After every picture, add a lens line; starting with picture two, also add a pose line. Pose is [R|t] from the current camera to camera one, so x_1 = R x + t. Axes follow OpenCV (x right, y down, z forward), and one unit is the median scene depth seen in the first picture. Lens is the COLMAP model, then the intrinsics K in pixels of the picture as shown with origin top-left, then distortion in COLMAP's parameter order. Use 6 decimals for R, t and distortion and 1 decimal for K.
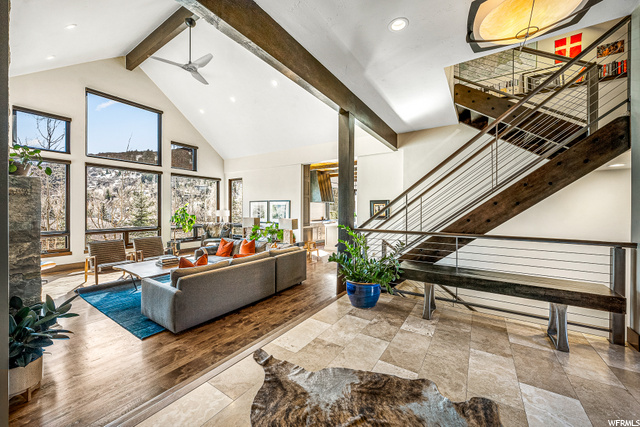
lens RADIAL K [[246.1, 0, 321.1], [0, 246.1, 205.3], [0, 0, 1]] dist [-0.000218, -0.000160]
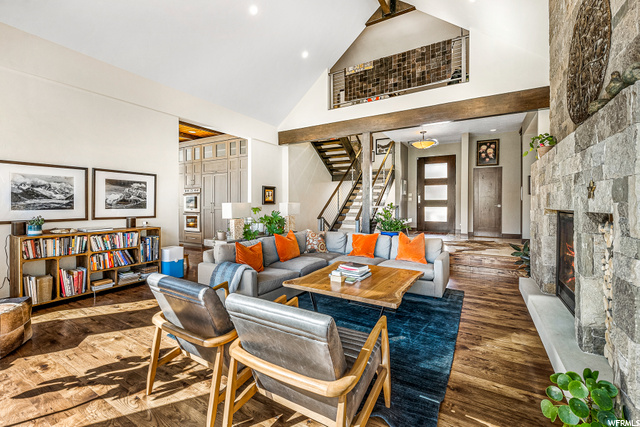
lens RADIAL K [[263.1, 0, 321.2], [0, 263.1, 208.4], [0, 0, 1]] dist [0.002121, 0.000181]
pose [[-0.043181, -0.023494, 0.998791, -0.761721], [-0.017507, 0.999588, 0.022756, 0.036422], [-0.998914, -0.016503, -0.043575, 0.658153]]
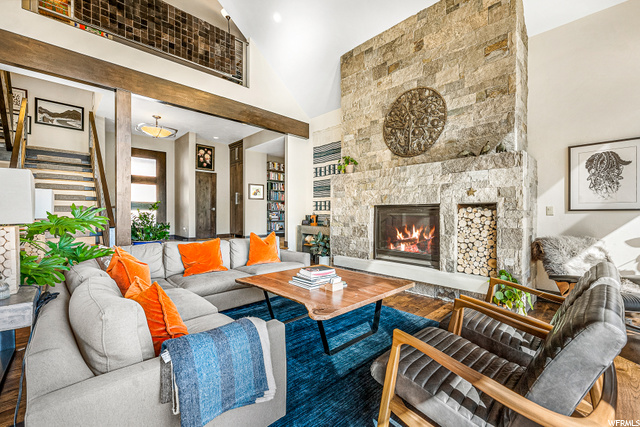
lens RADIAL K [[274.7, 0, 312.7], [0, 274.7, 214.6], [0, 0, 1]] dist [-0.000999, 0.000049]
pose [[-0.970771, -0.006151, 0.239931, -0.444101], [-0.008815, 0.999911, -0.010033, 0.065628], [-0.239847, -0.011855, -0.970738, 0.923827]]
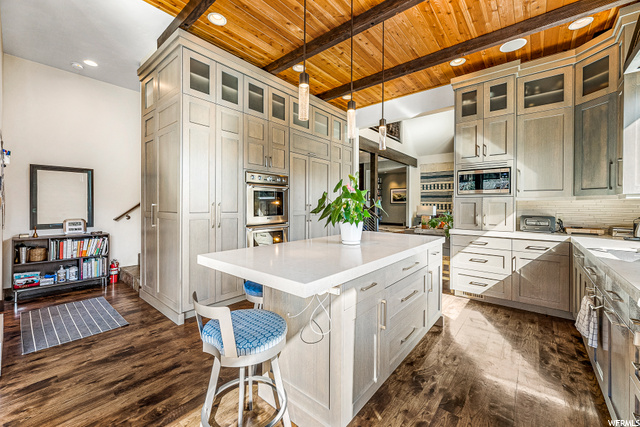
lens RADIAL K [[260.3, 0, 320.0], [0, 260.3, 213.5], [0, 0, 1]] dist [-0.001139, -0.000176]
pose [[-0.993688, -0.010368, 0.111695, 0.147824], [-0.009026, 0.999881, 0.012514, 0.056804], [-0.111812, 0.011427, -0.993664, 1.576982]]
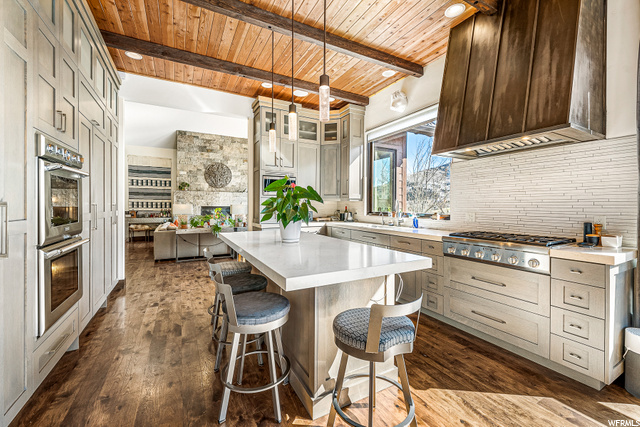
lens RADIAL K [[263.1, 0, 321.2], [0, 263.1, 208.4], [0, 0, 1]] dist [0.002121, 0.000181]
pose [[-0.473188, 0.005234, -0.880946, 0.408377], [0.009542, 0.999954, 0.000816, 0.054412], [0.880910, -0.008020, -0.473216, 1.446690]]
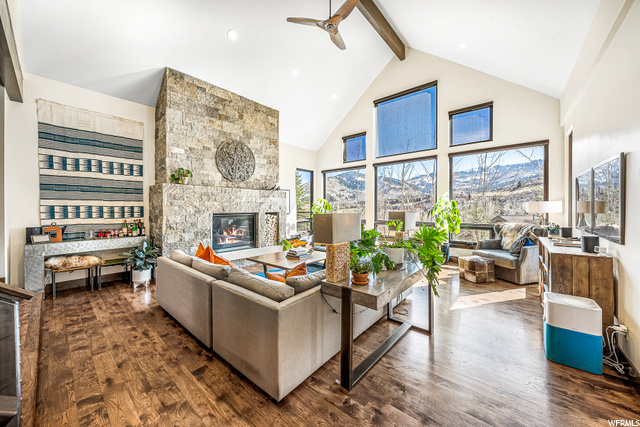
lens RADIAL K [[230.3, 0, 321.0], [0, 230.3, 208.6], [0, 0, 1]] dist [-0.001942, -0.000098]
pose [[-0.120172, 0.001132, -0.992752, 0.150622], [0.017963, 0.999838, -0.001034, 0.033264], [0.992591, -0.017957, -0.120172, 0.711861]]
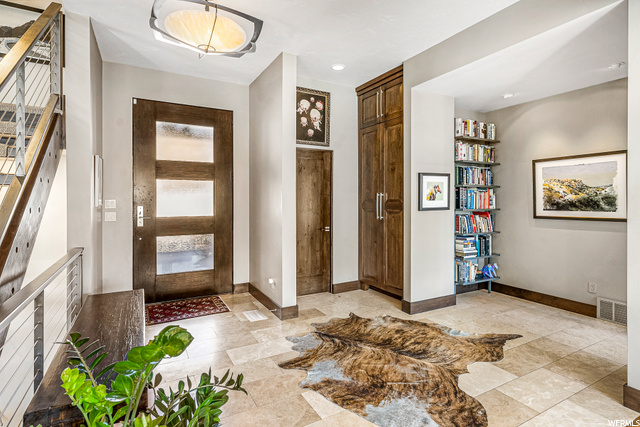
lens RADIAL K [[332.6, 0, 316.8], [0, 332.6, 198.7], [0, 0, 1]] dist [0.038569, 0.000115]
pose [[-0.884684, -0.001091, 0.466190, -0.060723], [-0.010027, 0.999810, -0.016690, -0.009337], [-0.466084, -0.019440, -0.884527, 0.501442]]
